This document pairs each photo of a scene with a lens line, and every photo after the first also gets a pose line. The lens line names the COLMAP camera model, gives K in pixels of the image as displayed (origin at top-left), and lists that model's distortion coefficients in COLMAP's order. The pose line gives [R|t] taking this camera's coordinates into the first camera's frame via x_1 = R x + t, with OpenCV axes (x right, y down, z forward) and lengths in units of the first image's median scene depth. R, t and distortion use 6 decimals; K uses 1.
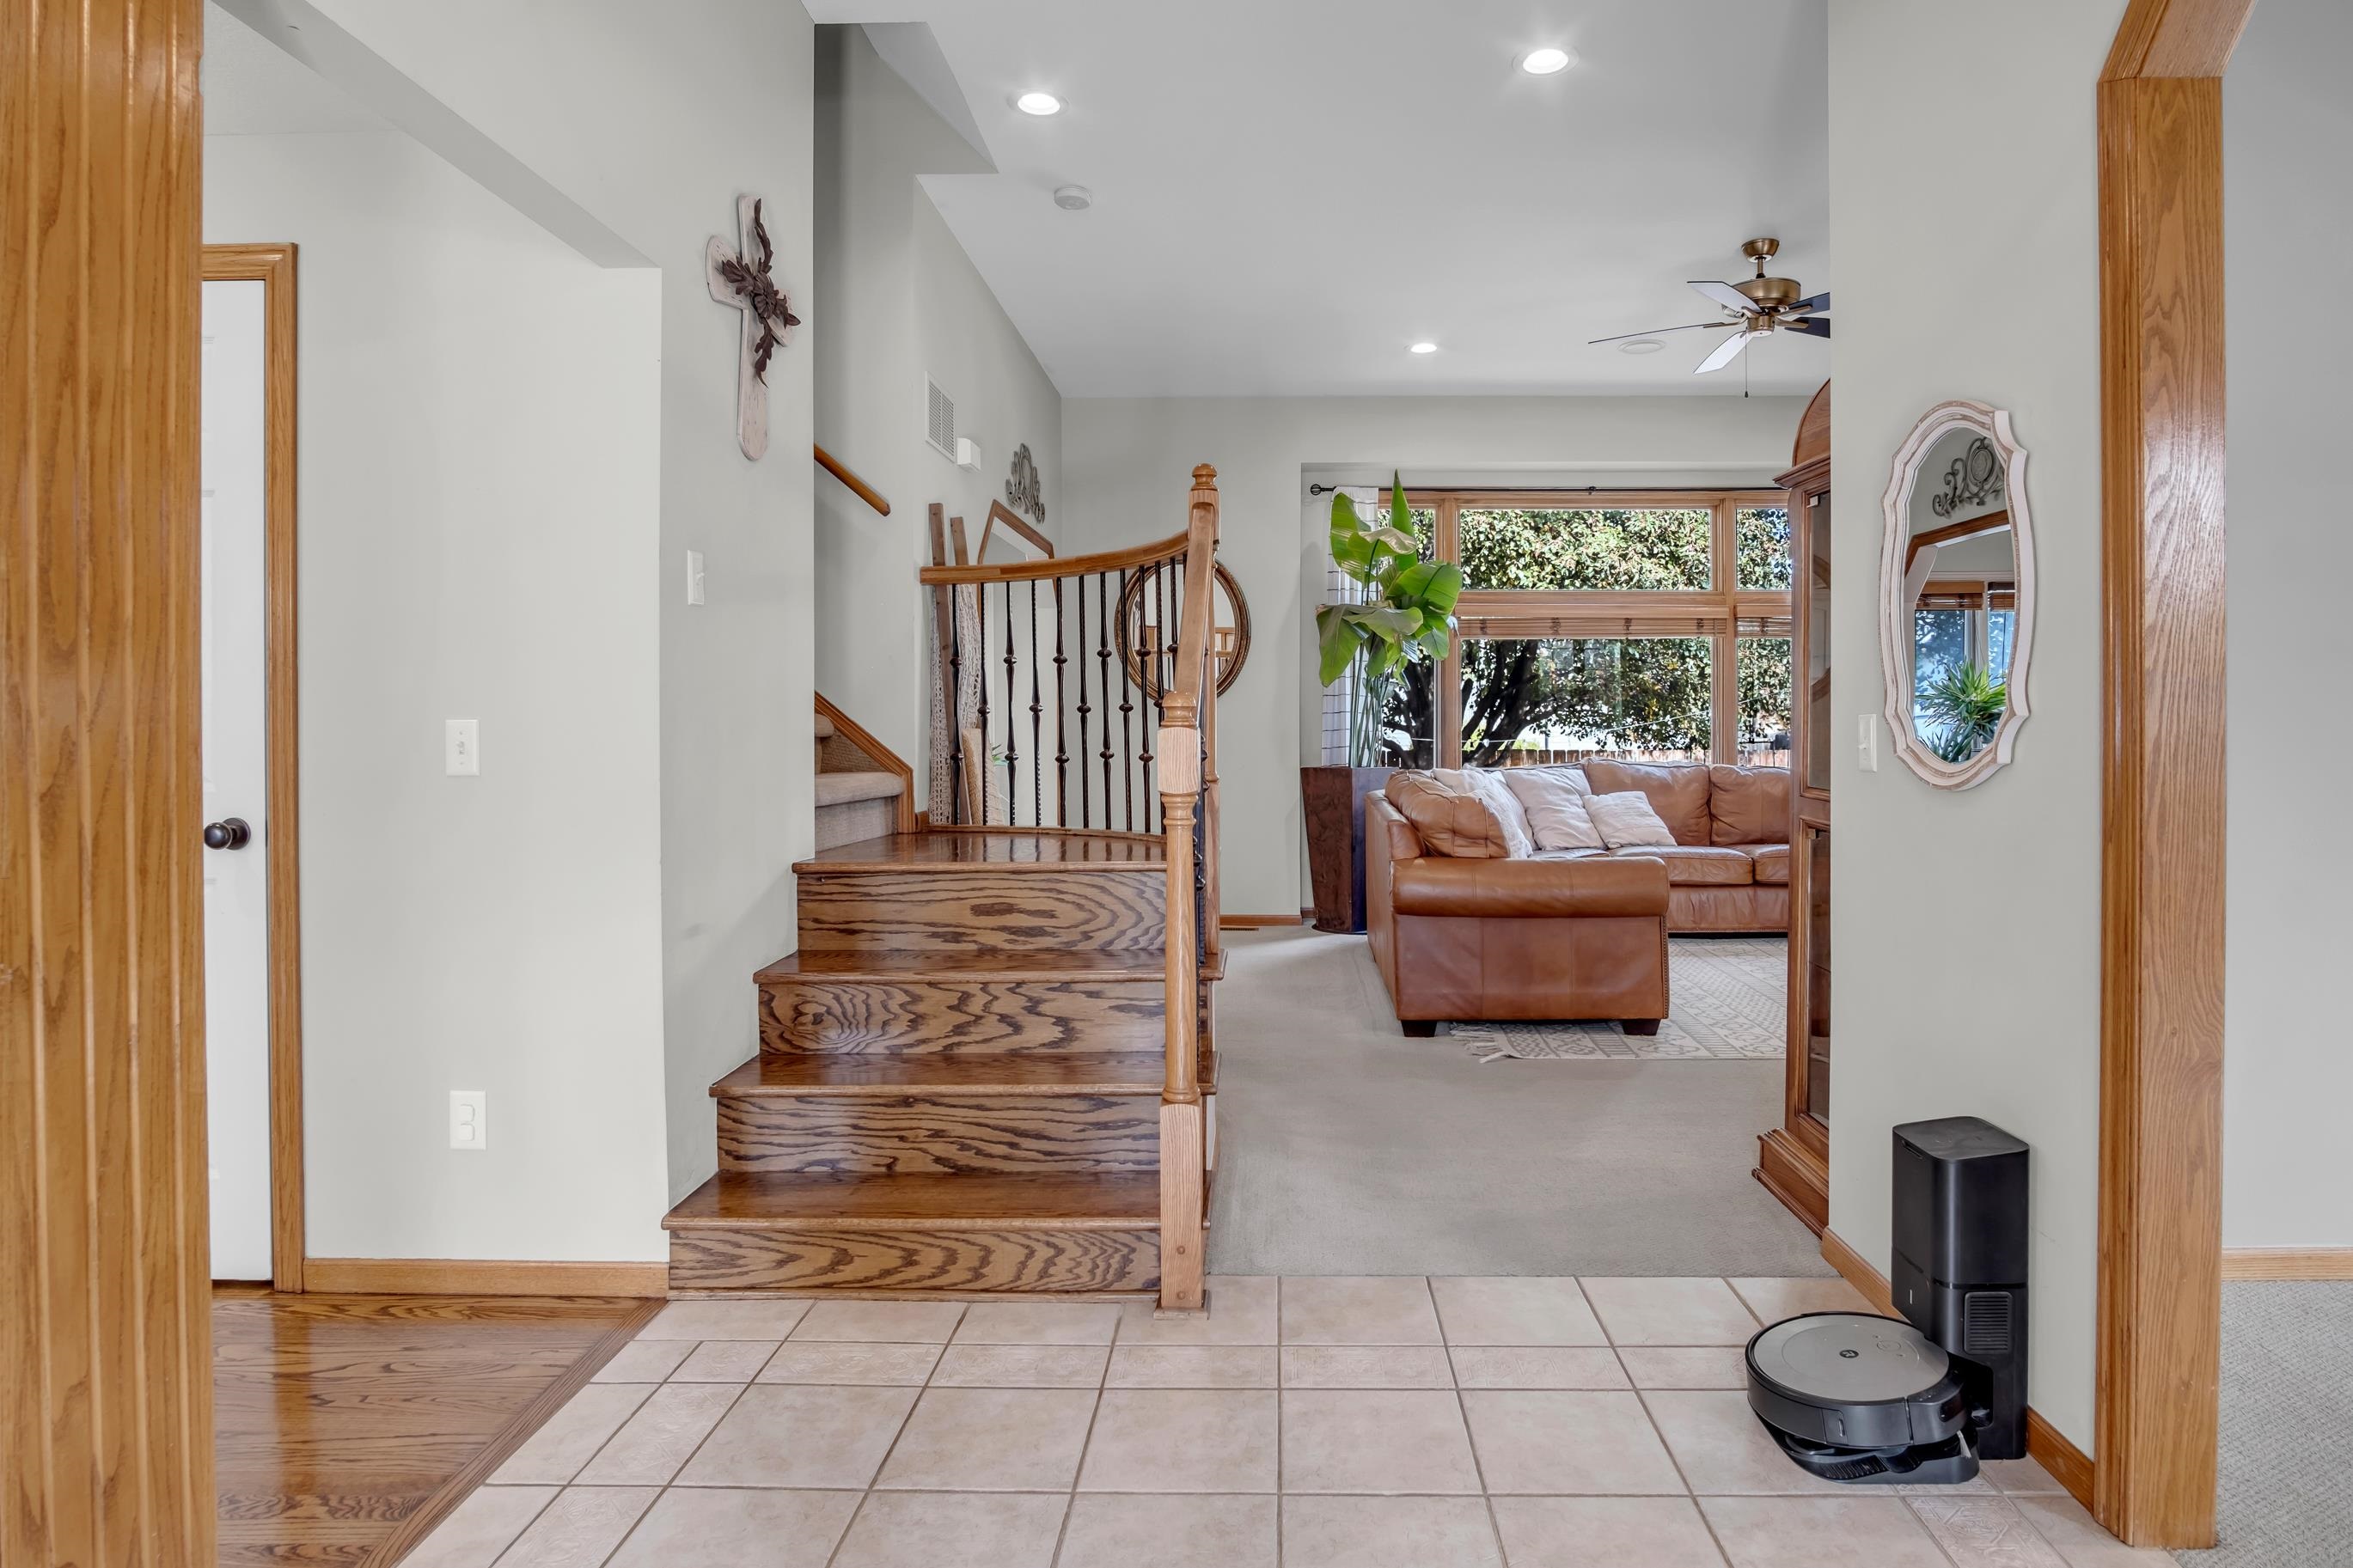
lens RADIAL K [[1308.6, 0, 1263.9], [0, 1308.6, 744.7], [0, 0, 1]] dist [-0.027836, 0.000506]
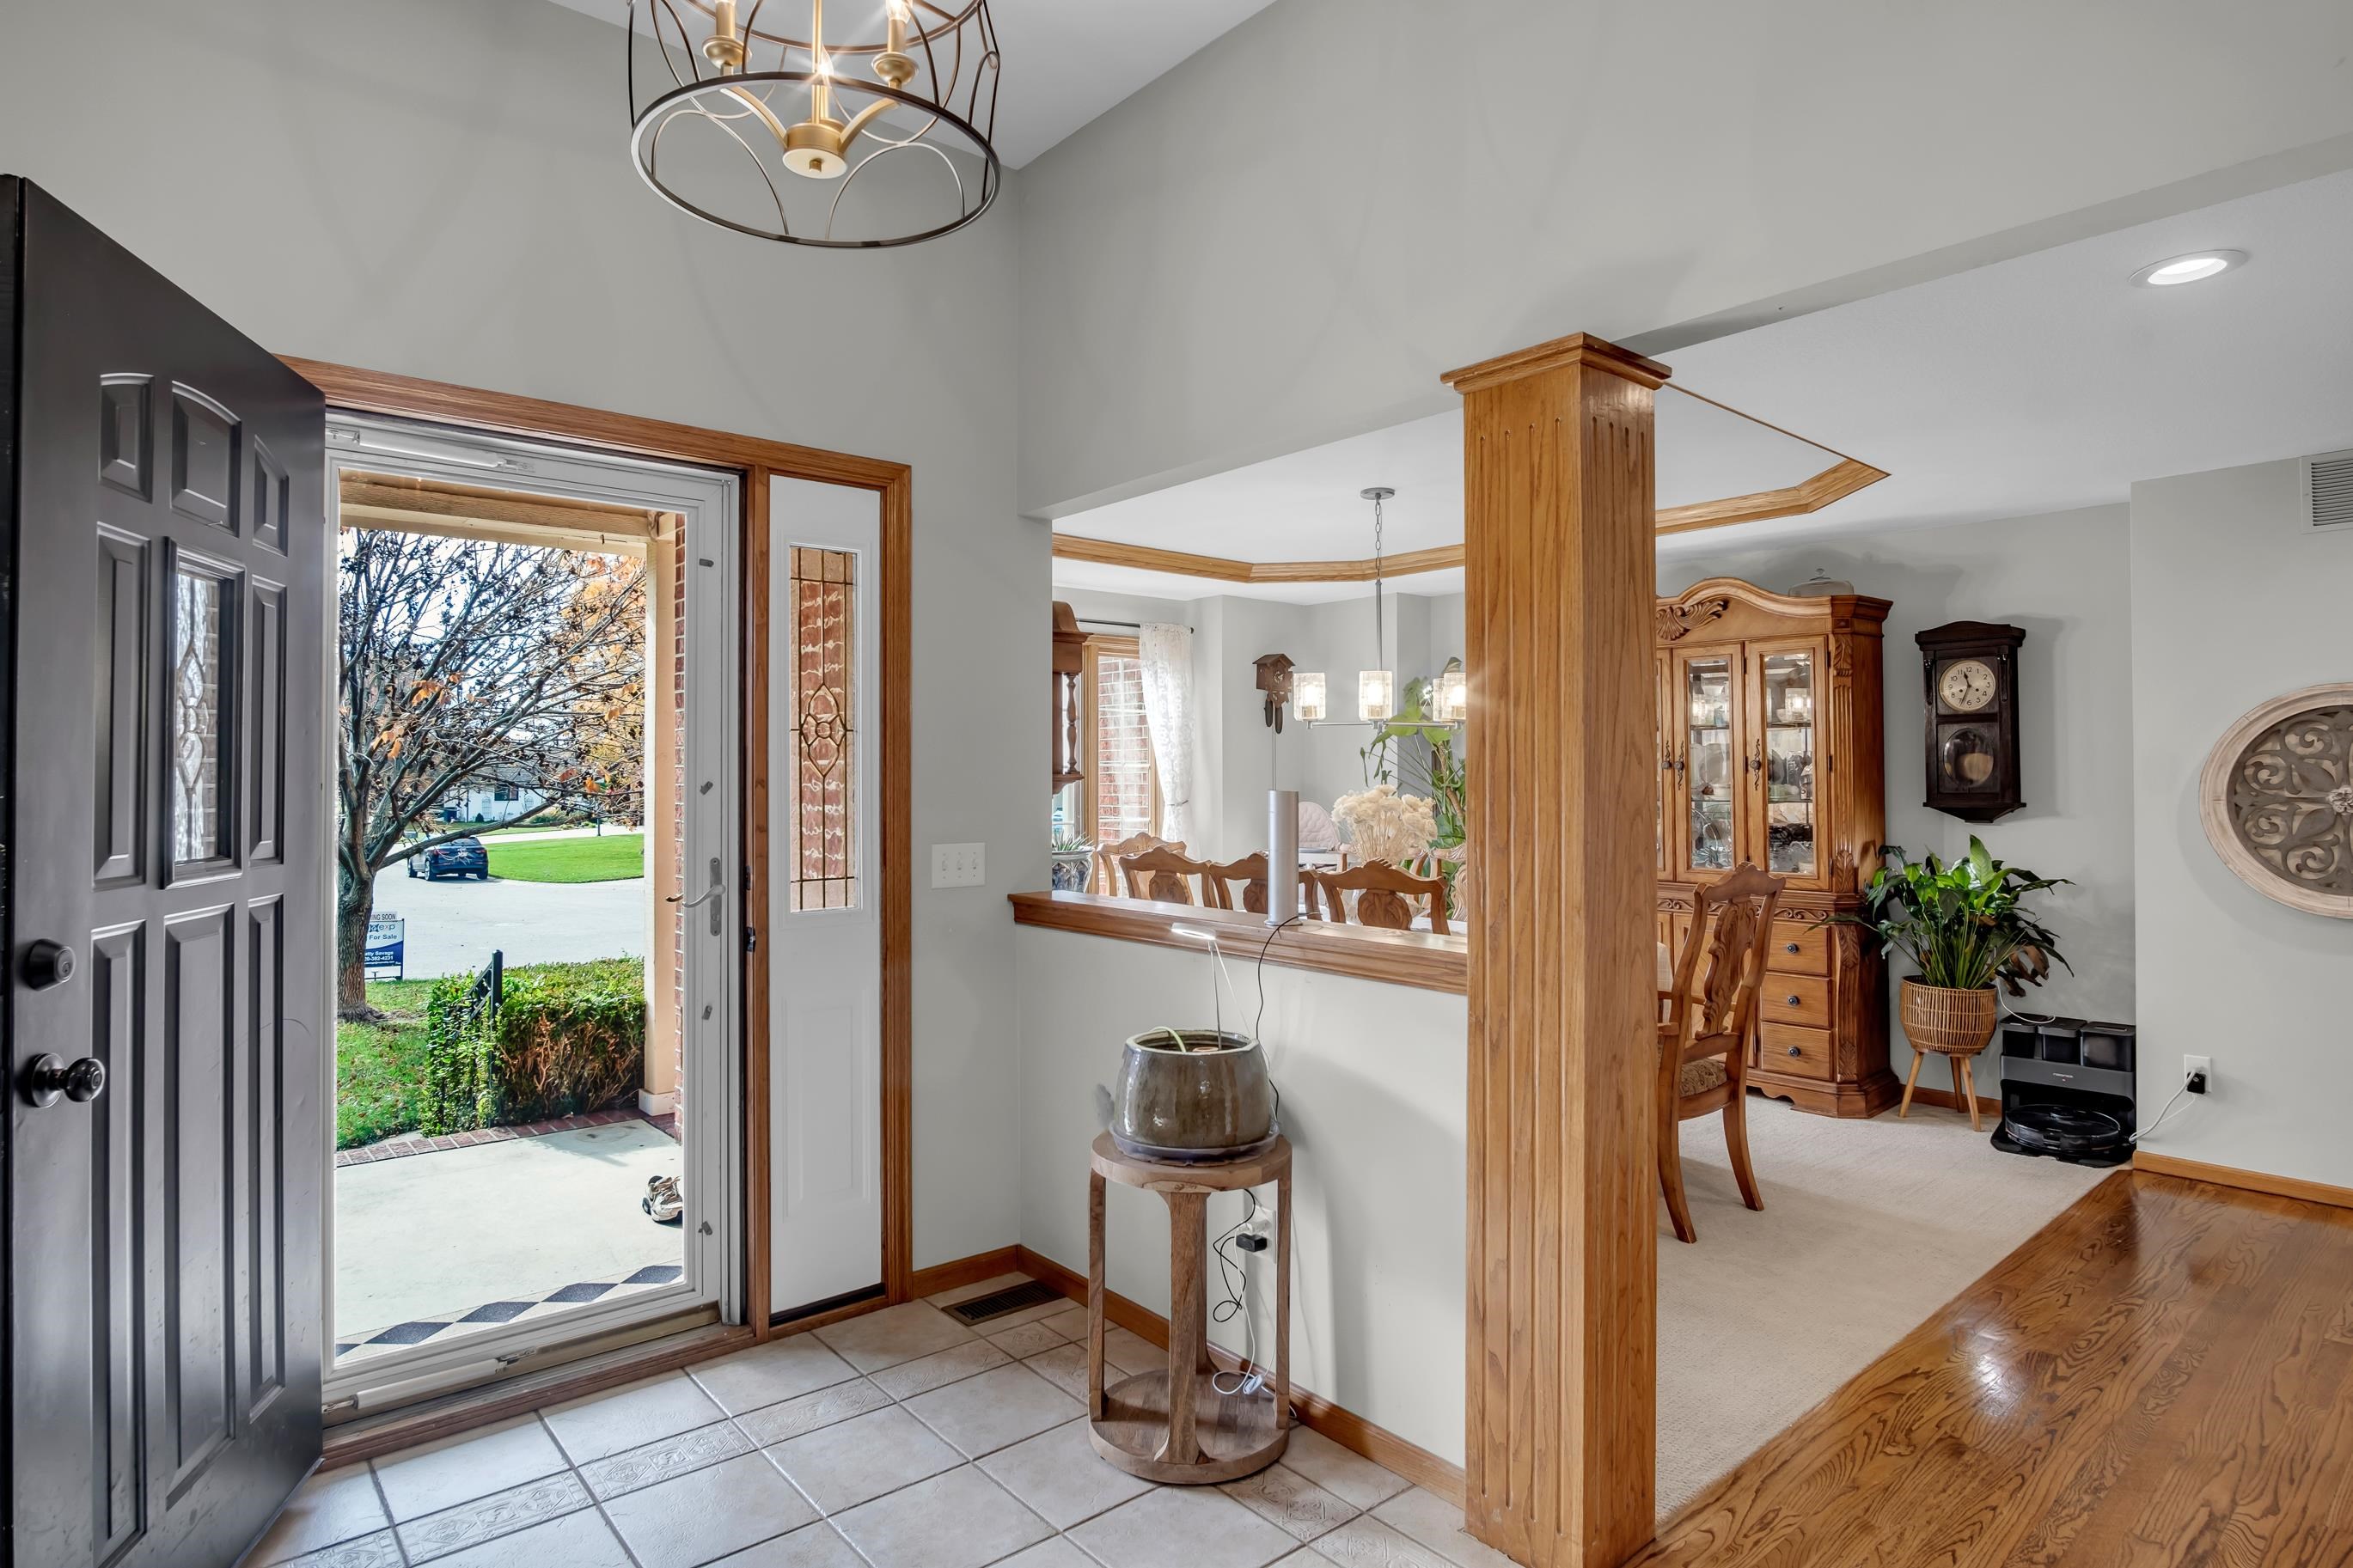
lens RADIAL K [[1279.6, 0, 1169.0], [0, 1279.6, 764.5], [0, 0, 1]] dist [-0.023512, 0.001742]
pose [[-0.763898, -0.002174, -0.645333, 0.146758], [-0.002993, 0.999996, 0.000174, -0.048441], [0.645330, 0.002064, -0.763901, 0.529606]]
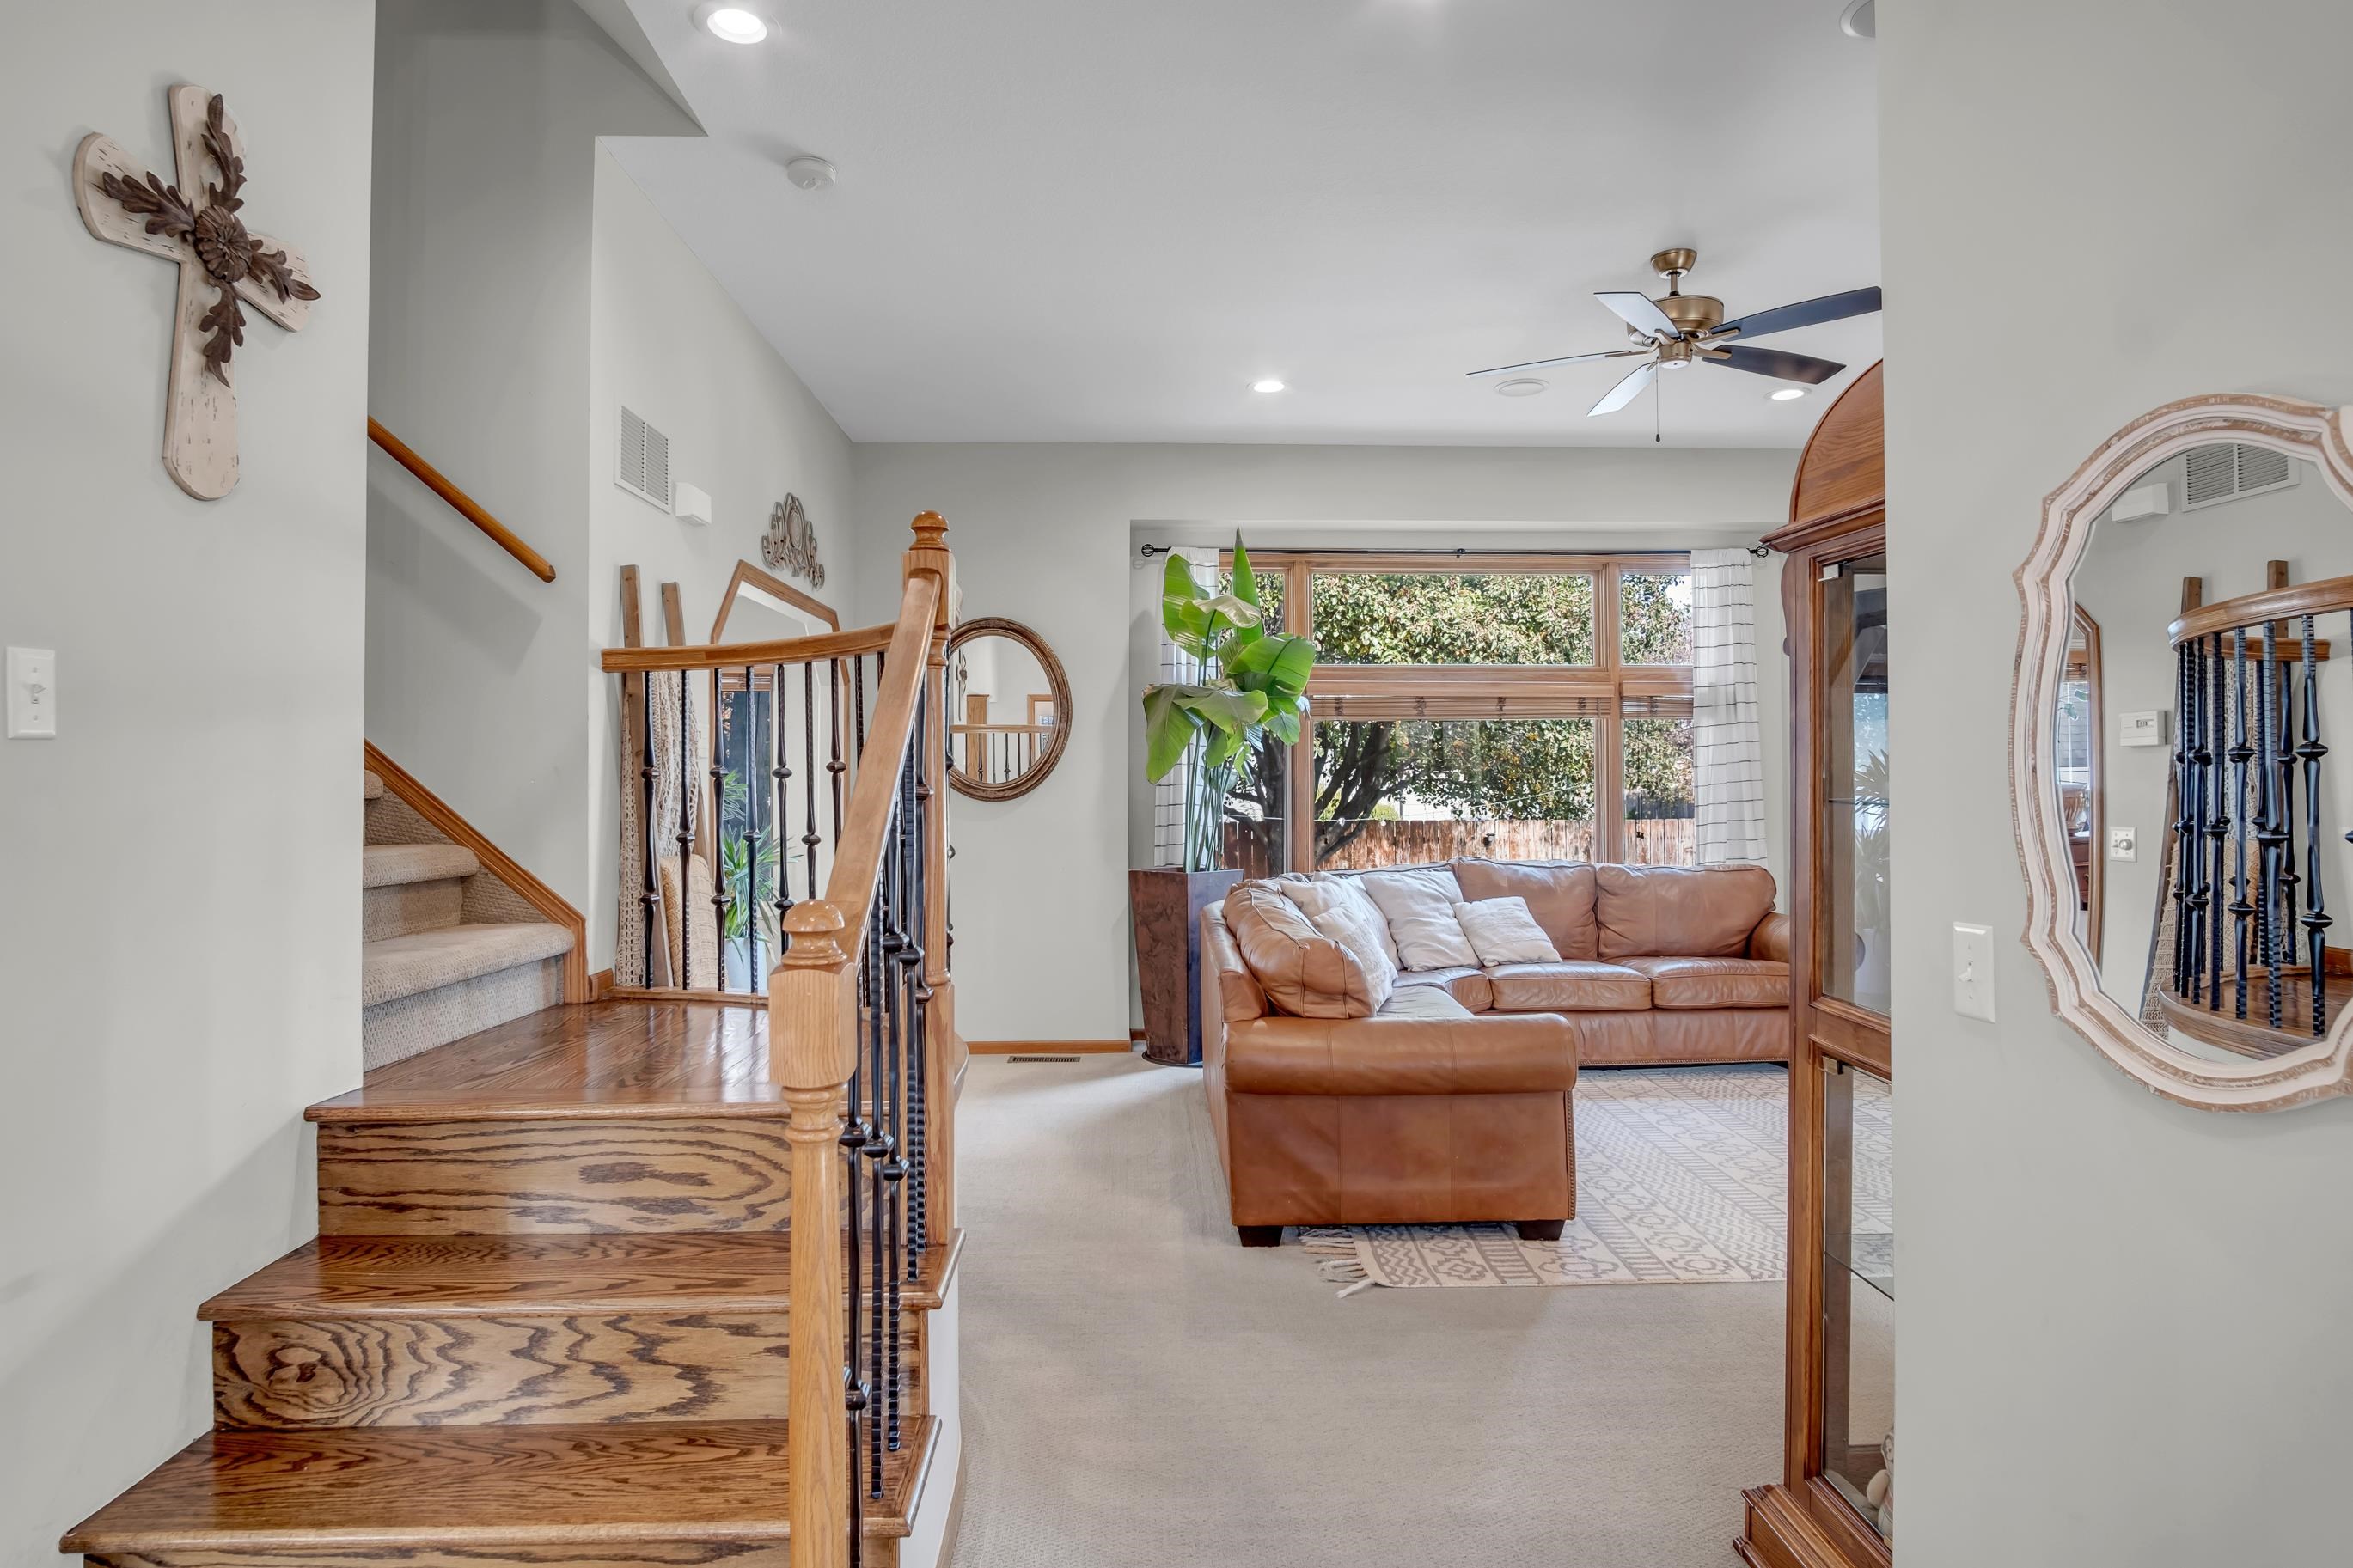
lens RADIAL K [[1279.6, 0, 1169.0], [0, 1279.6, 764.5], [0, 0, 1]] dist [-0.023512, 0.001742]
pose [[0.999378, 0.000678, 0.035271, 0.036937], [0.000266, 0.999642, -0.026739, -0.045094], [-0.035277, 0.026731, 0.999020, 0.230040]]
